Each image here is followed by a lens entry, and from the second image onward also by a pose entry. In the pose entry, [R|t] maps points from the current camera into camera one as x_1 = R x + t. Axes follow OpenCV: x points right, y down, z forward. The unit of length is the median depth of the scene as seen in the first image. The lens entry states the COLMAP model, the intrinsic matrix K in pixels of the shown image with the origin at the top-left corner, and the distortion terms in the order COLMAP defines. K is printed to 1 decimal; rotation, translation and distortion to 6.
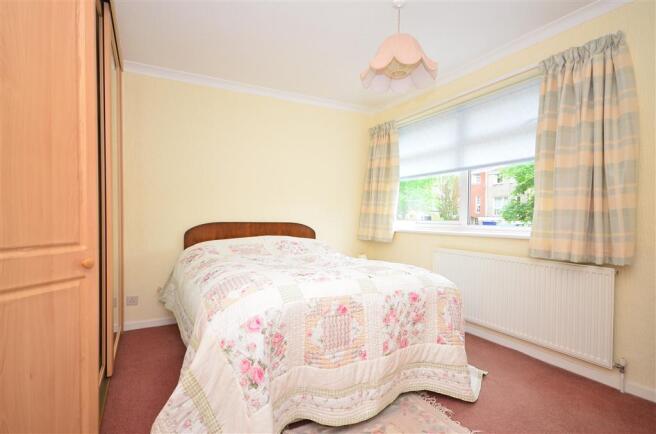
lens RADIAL K [[335.9, 0, 328.0], [0, 335.9, 217.0], [0, 0, 1]] dist [0.000188, 0.000518]
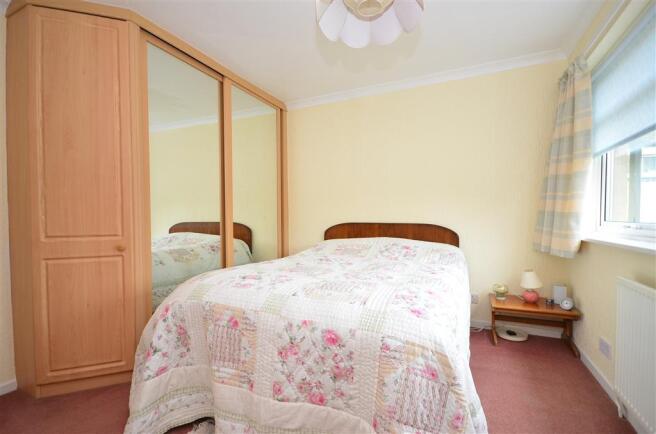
lens RADIAL K [[304.2, 0, 328.0], [0, 304.2, 217.0], [0, 0, 1]] dist [0.001592, 0.000050]
pose [[0.593997, -0.005088, -0.804451, 0.753256], [0.005298, 0.999983, -0.002412, -0.001628], [0.804449, -0.002829, 0.594014, 0.643544]]
